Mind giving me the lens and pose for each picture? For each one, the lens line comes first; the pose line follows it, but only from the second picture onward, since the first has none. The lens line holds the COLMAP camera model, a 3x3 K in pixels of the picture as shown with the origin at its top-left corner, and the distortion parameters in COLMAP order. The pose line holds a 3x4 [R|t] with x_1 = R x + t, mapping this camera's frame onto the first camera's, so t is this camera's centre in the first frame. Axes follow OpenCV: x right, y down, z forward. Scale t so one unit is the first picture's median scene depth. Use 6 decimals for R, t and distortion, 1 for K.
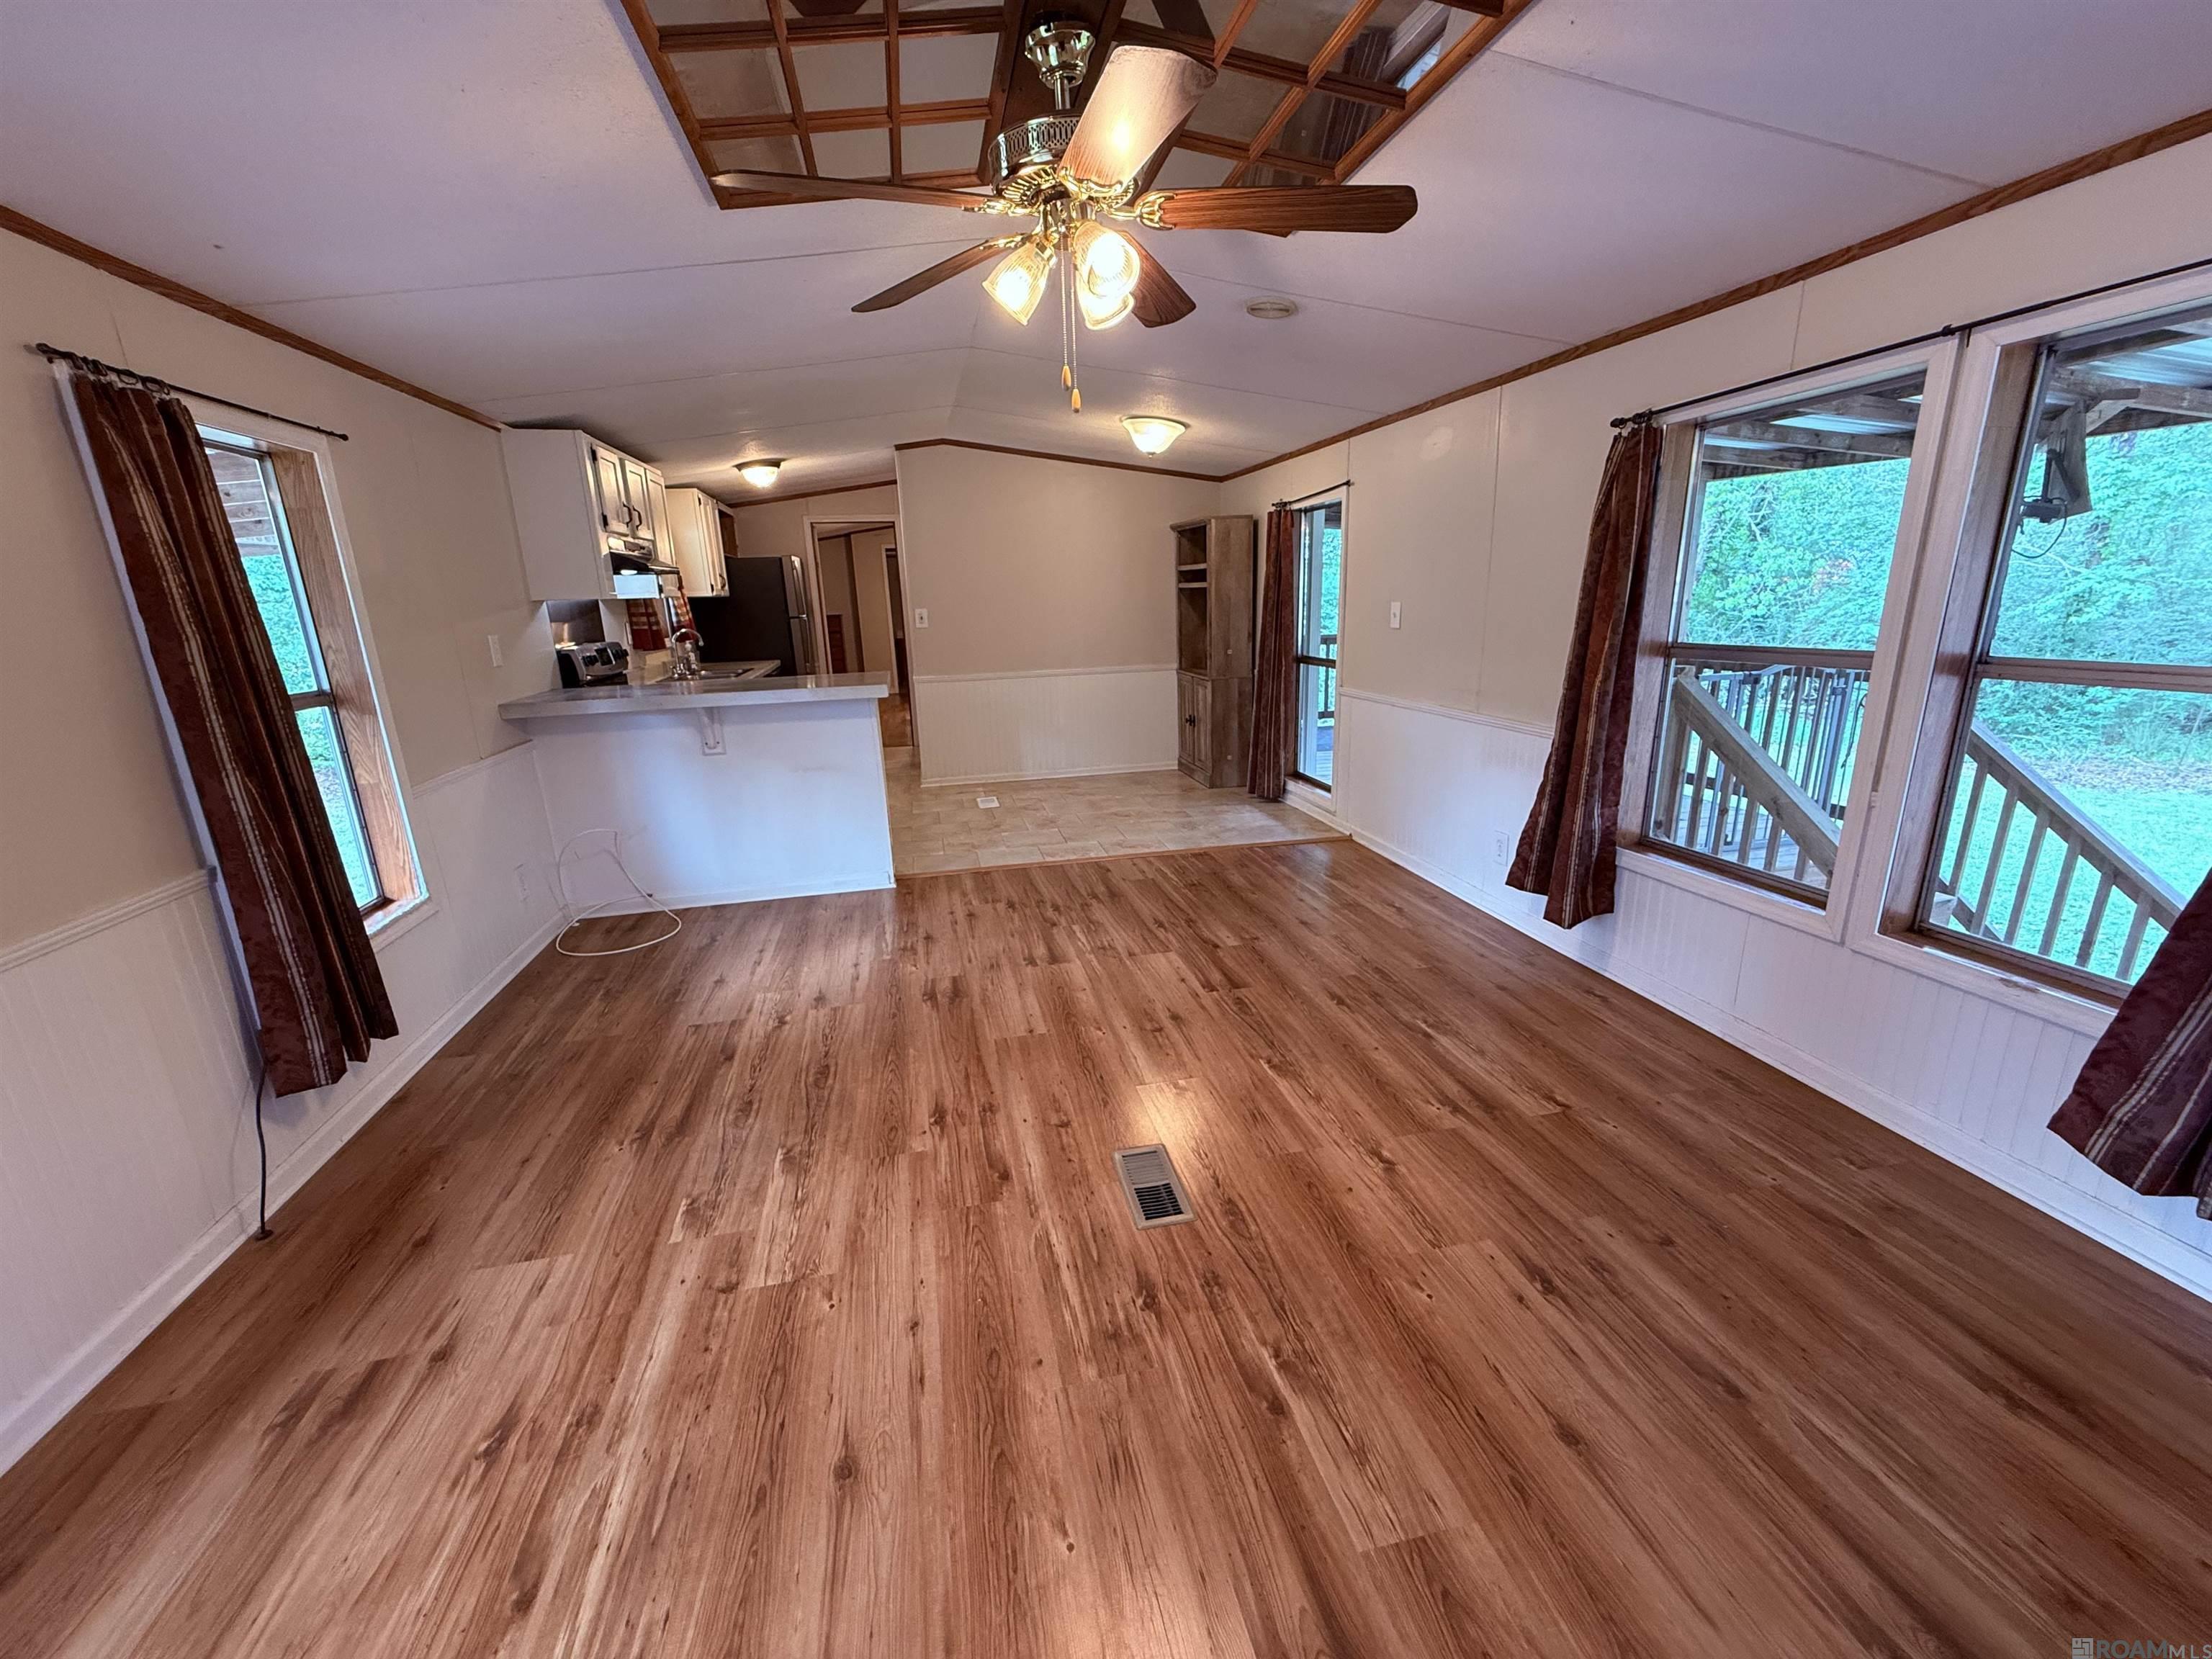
lens RADIAL K [[881.7, 0, 1098.6], [0, 881.7, 828.3], [0, 0, 1]] dist [0.000323, -0.000121]
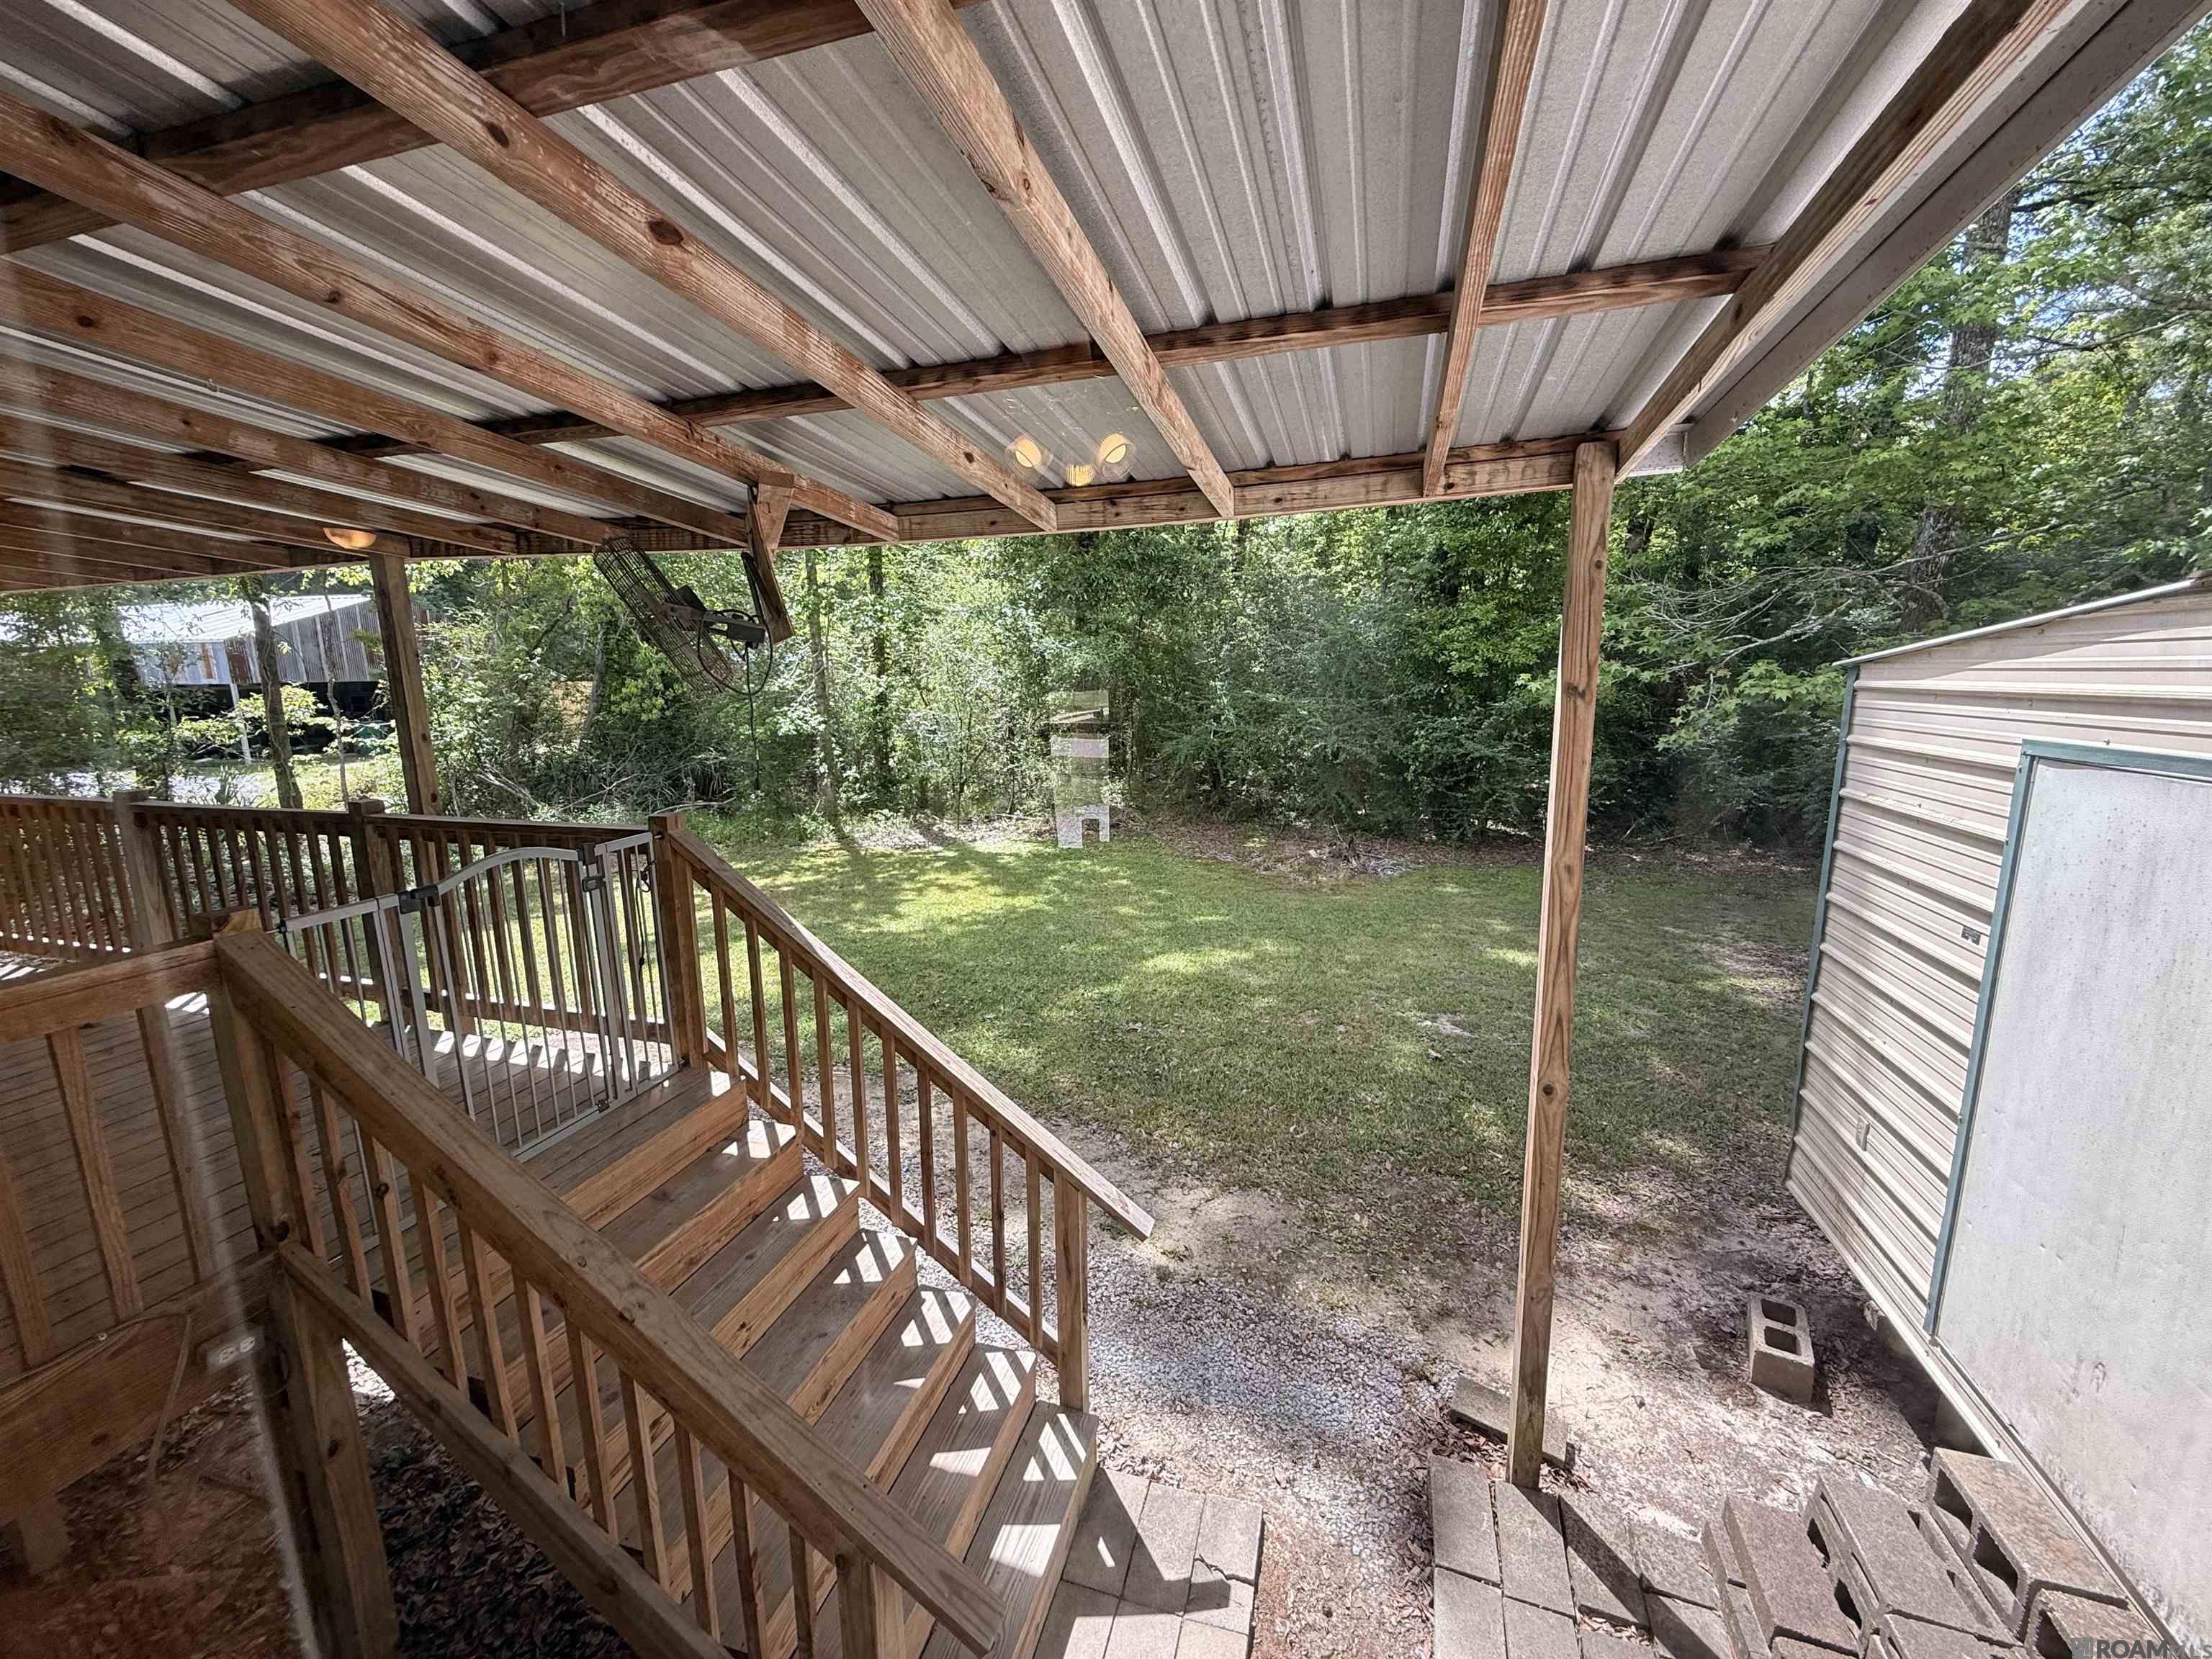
lens RADIAL K [[881.7, 0, 1098.6], [0, 881.7, 828.3], [0, 0, 1]] dist [0.000323, -0.000121]
pose [[0.496686, -0.135611, 0.857271, 0.875664], [0.223020, 0.974495, 0.024942, -0.238739], [-0.838788, 0.178800, 0.514262, 0.634409]]
